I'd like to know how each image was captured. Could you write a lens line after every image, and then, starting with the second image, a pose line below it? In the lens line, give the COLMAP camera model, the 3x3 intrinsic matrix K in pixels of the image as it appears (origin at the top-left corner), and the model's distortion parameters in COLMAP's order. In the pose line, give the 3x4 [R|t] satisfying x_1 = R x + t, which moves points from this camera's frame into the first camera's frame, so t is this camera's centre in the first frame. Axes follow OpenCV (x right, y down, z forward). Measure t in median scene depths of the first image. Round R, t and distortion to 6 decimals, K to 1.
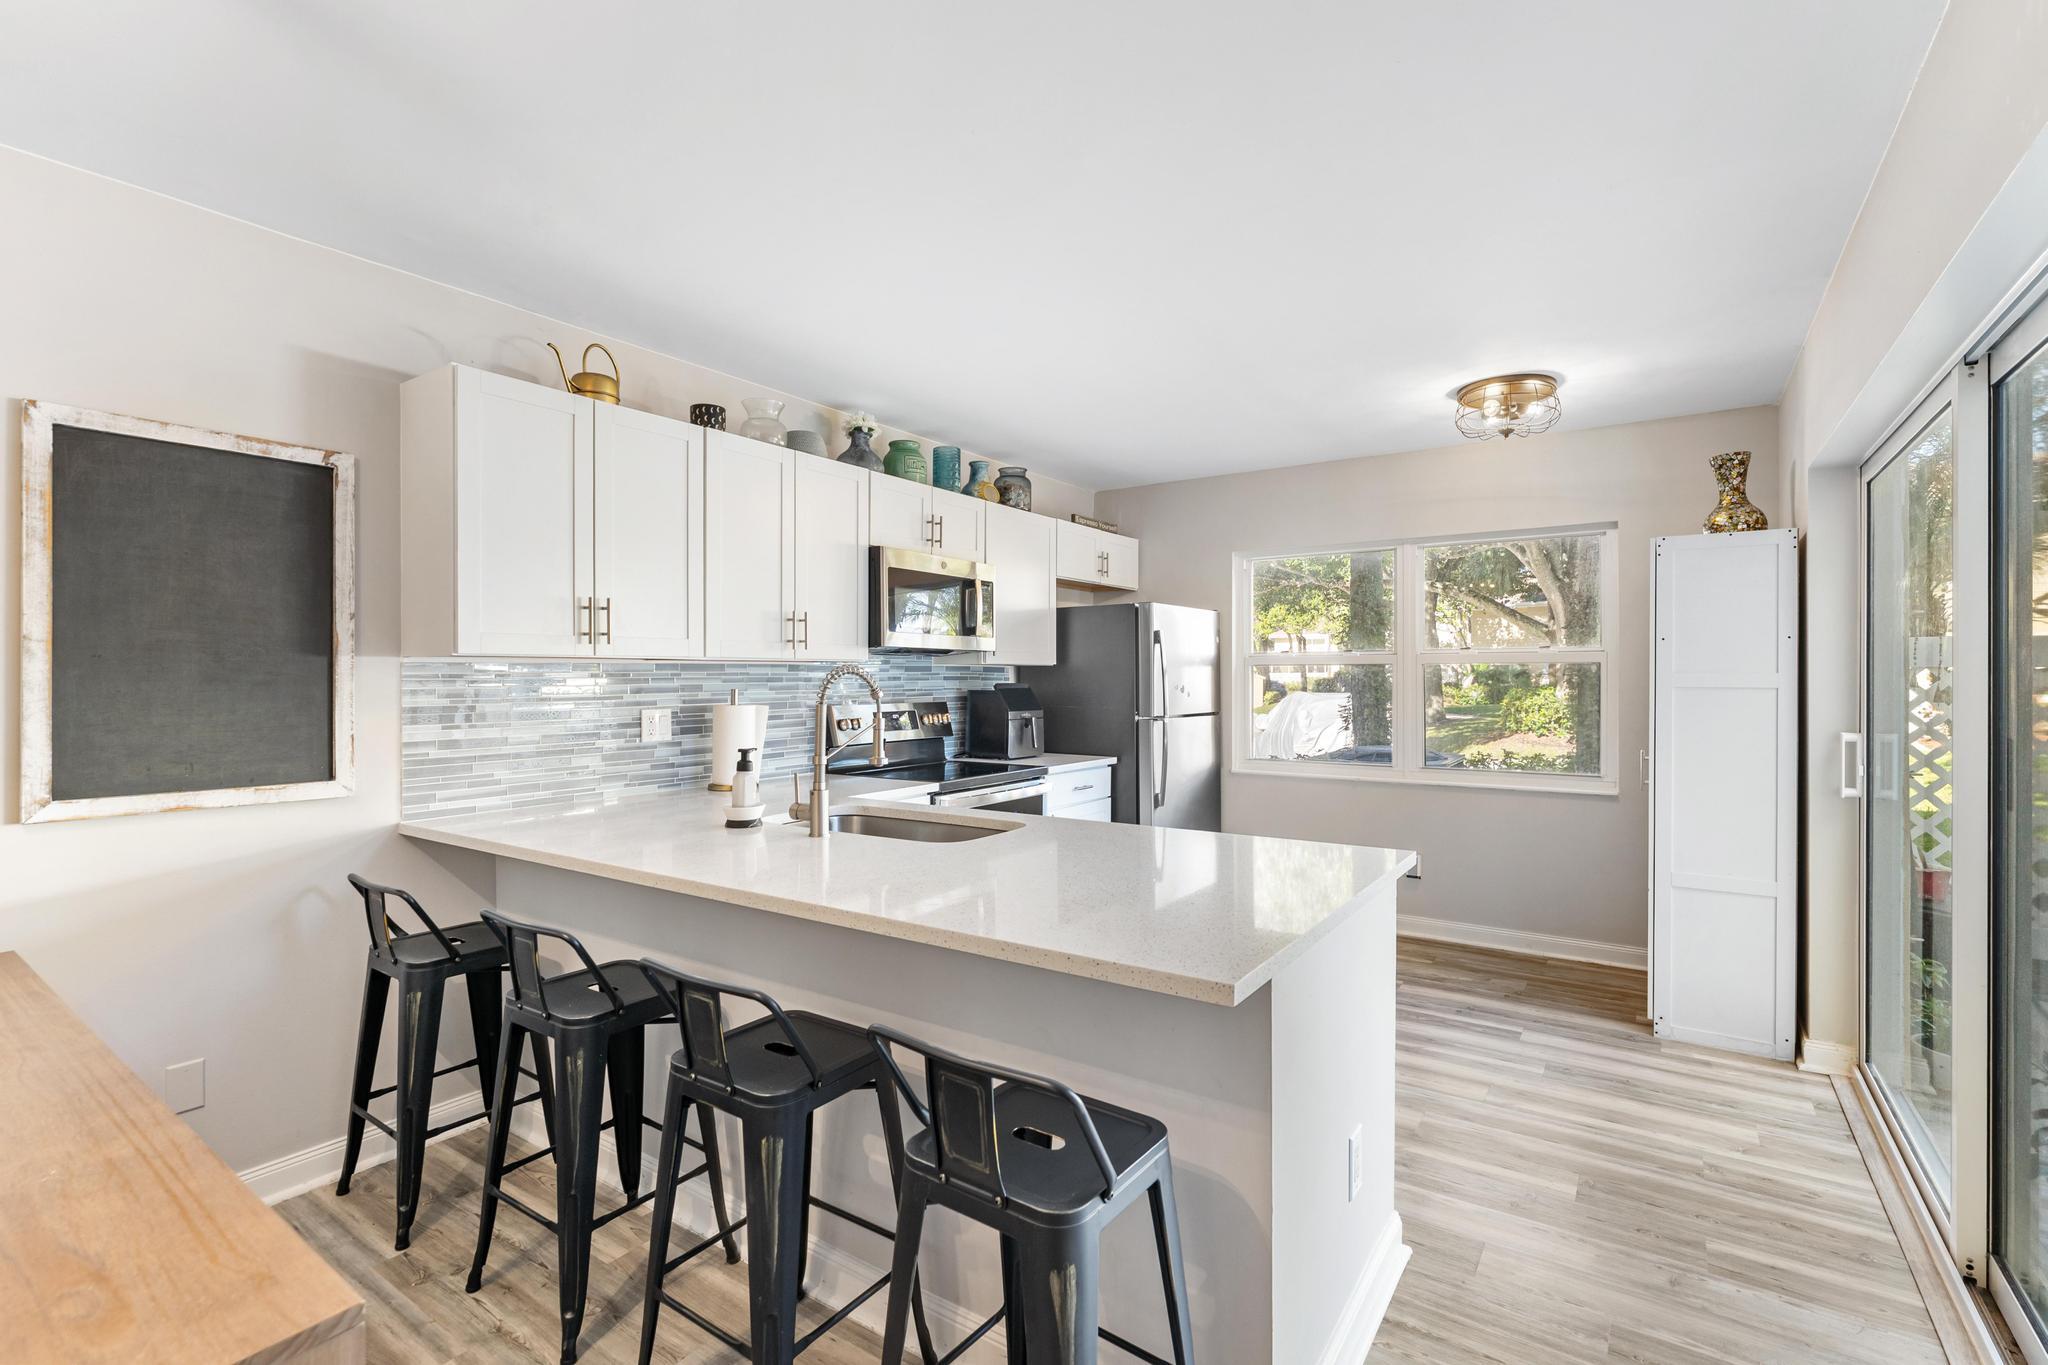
lens RADIAL K [[947.6, 0, 1021.2], [0, 947.6, 679.5], [0, 0, 1]] dist [0.000222, -0.000750]
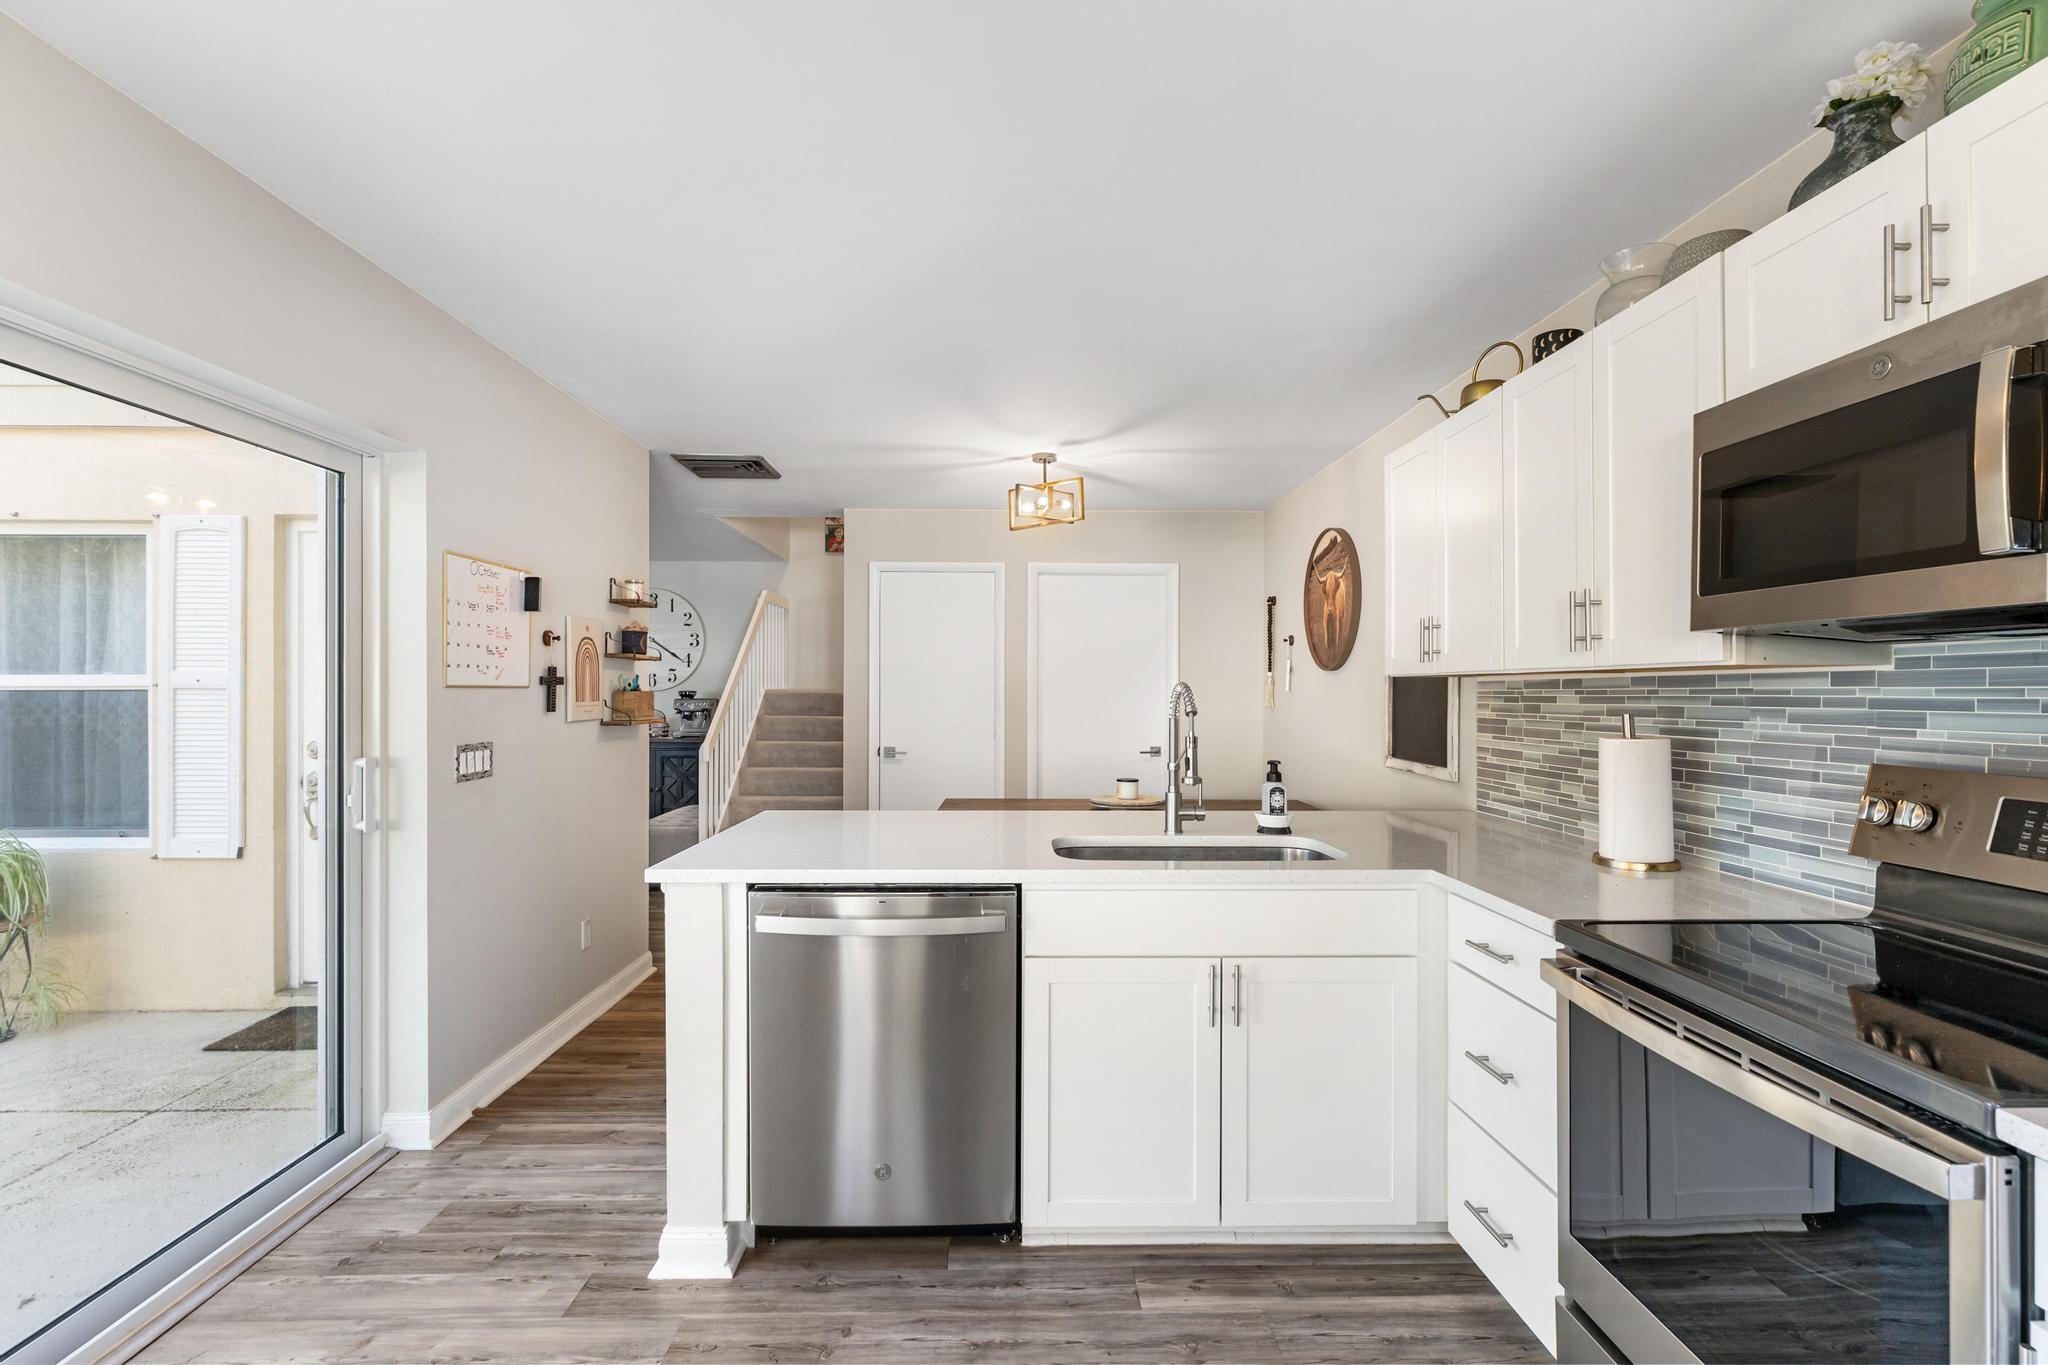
lens RADIAL K [[947.6, 0, 1031.0], [0, 947.6, 684.0], [0, 0, 1]] dist [0.000222, -0.000750]
pose [[-0.810344, -0.005180, -0.585932, 0.504609], [-0.004190, 0.999987, -0.003046, -0.008316], [0.585940, -0.000014, -0.810354, 1.537671]]
